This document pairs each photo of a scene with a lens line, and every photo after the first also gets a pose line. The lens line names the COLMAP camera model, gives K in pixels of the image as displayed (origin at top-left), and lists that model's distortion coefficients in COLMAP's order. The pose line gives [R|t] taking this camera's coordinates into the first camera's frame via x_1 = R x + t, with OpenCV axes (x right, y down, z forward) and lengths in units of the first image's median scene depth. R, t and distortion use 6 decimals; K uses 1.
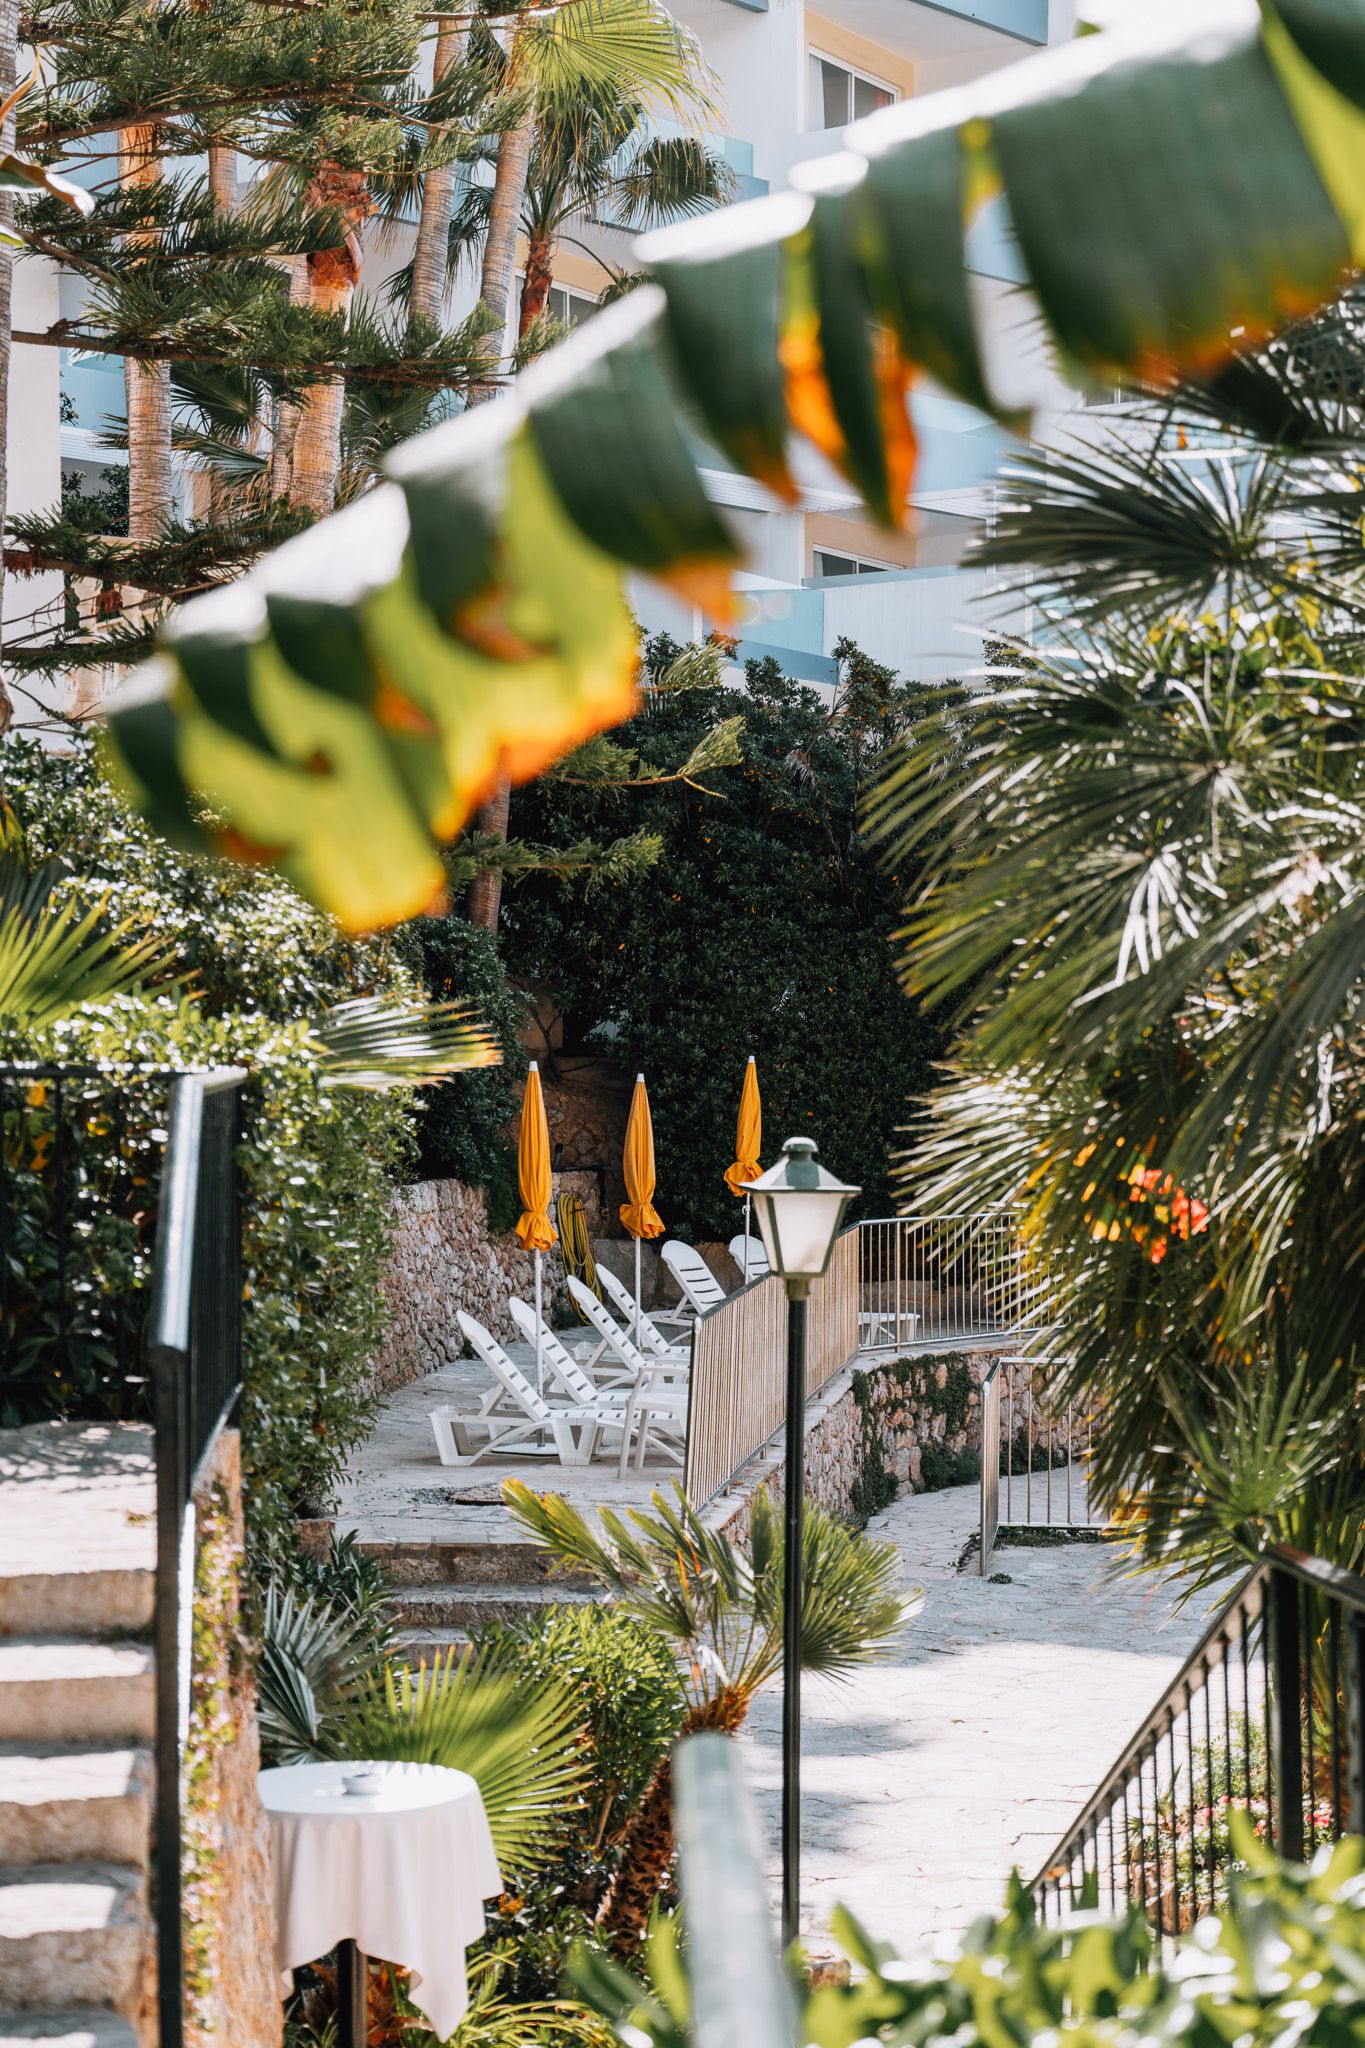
lens RADIAL K [[3268.7, 0, 682.5], [0, 3268.7, 1024.0], [0, 0, 1]] dist [-0.008782, -0.011136]
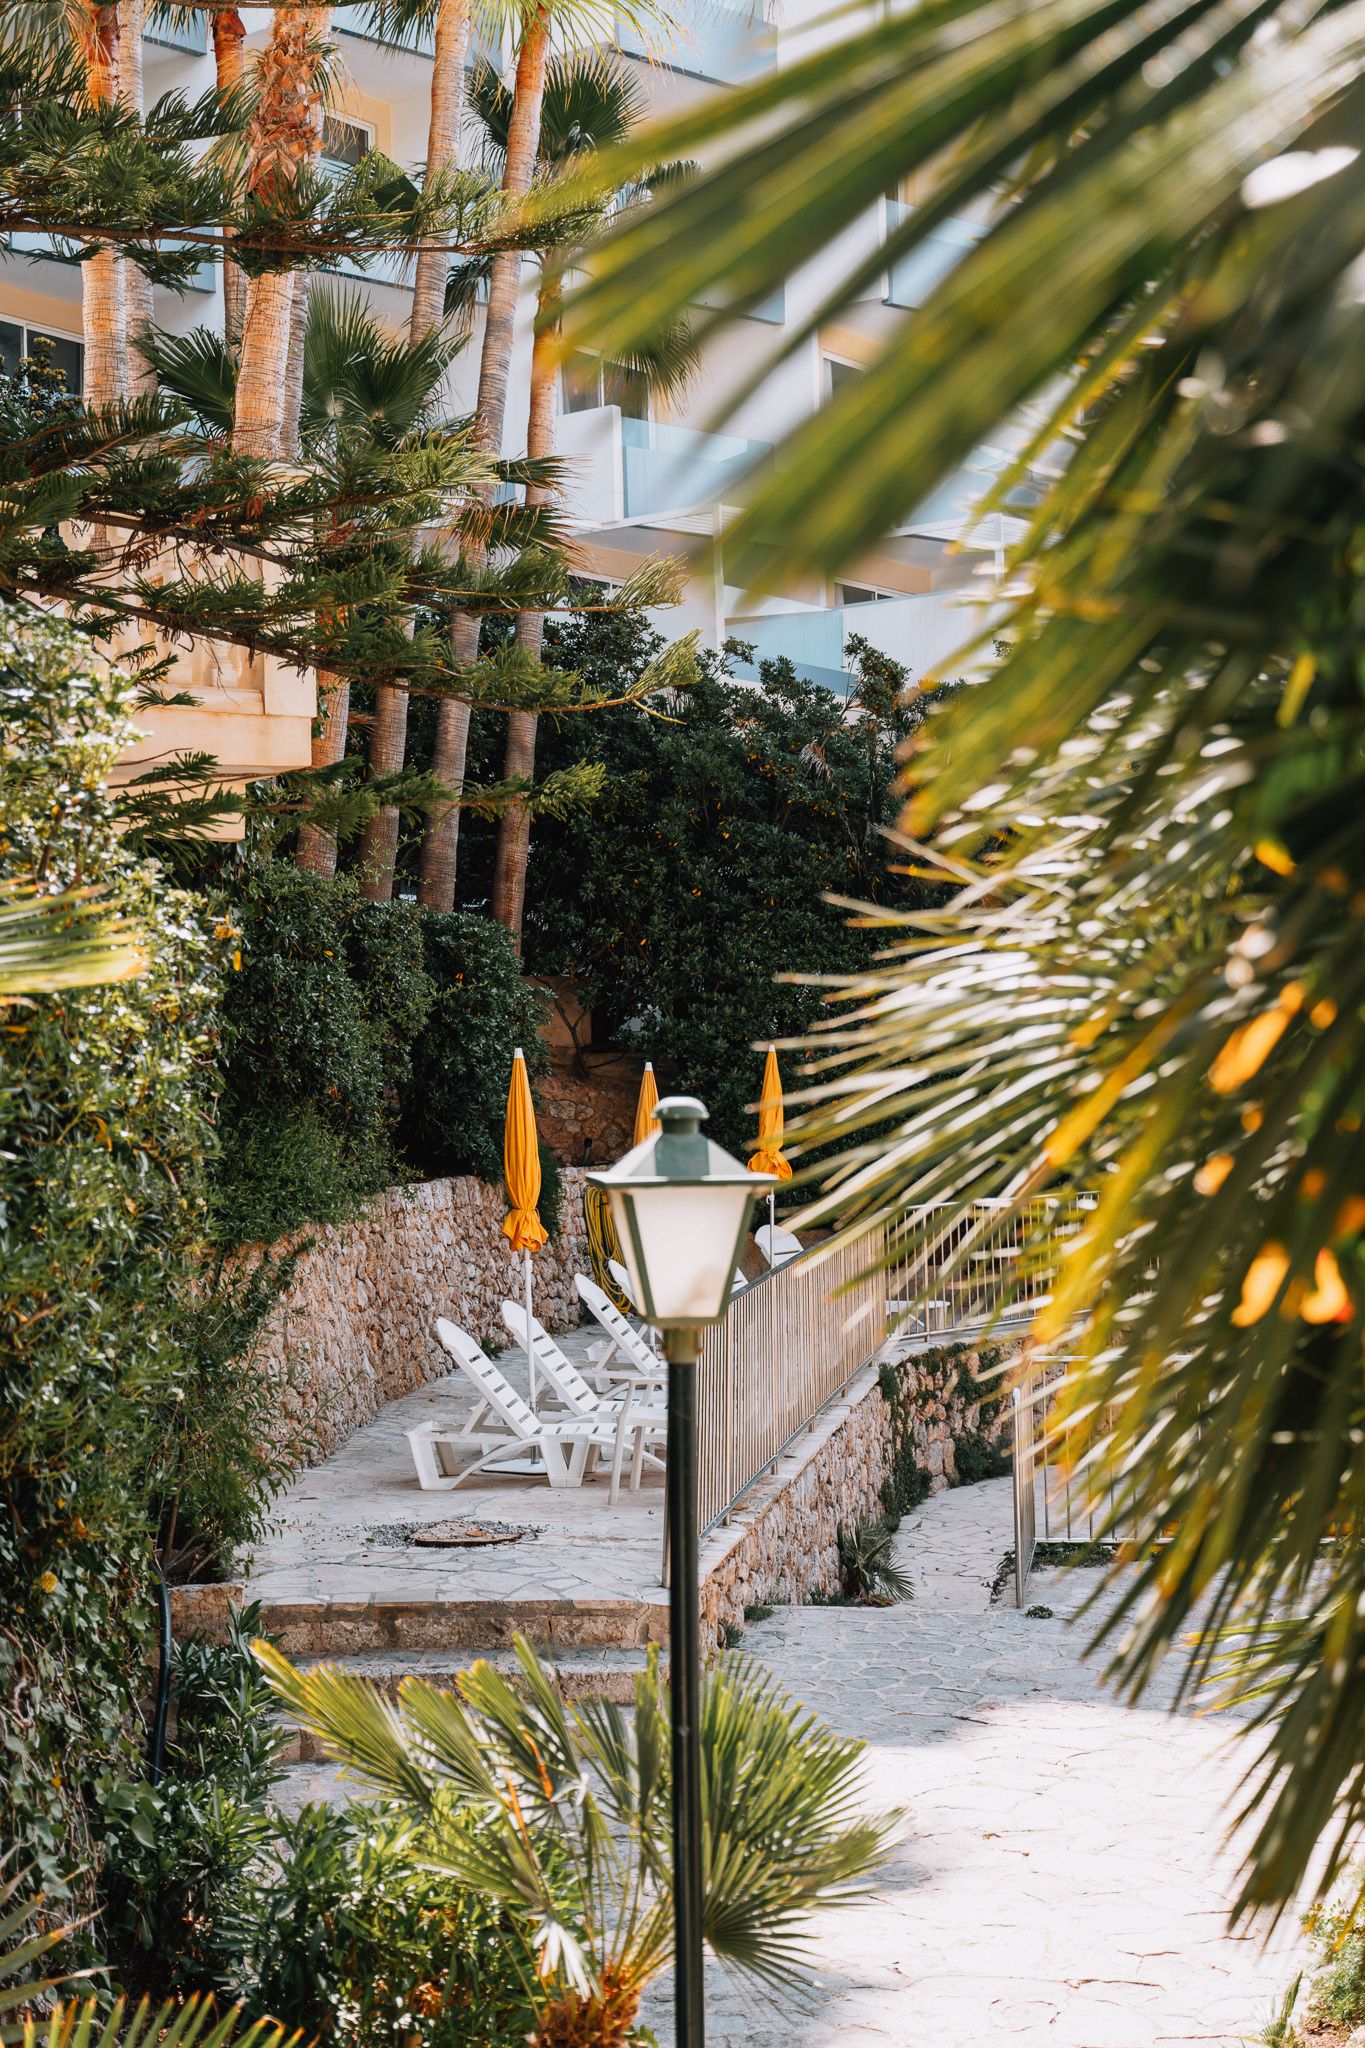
lens RADIAL K [[2159.0, 0, 689.4], [0, 2159.0, 980.7], [0, 0, 1]] dist [-0.003626, -0.018948]
pose [[0.997749, -0.030533, -0.059698, 0.038034], [0.028047, 0.998722, -0.042053, 0.018244], [0.060905, 0.040284, 0.997330, 0.359638]]
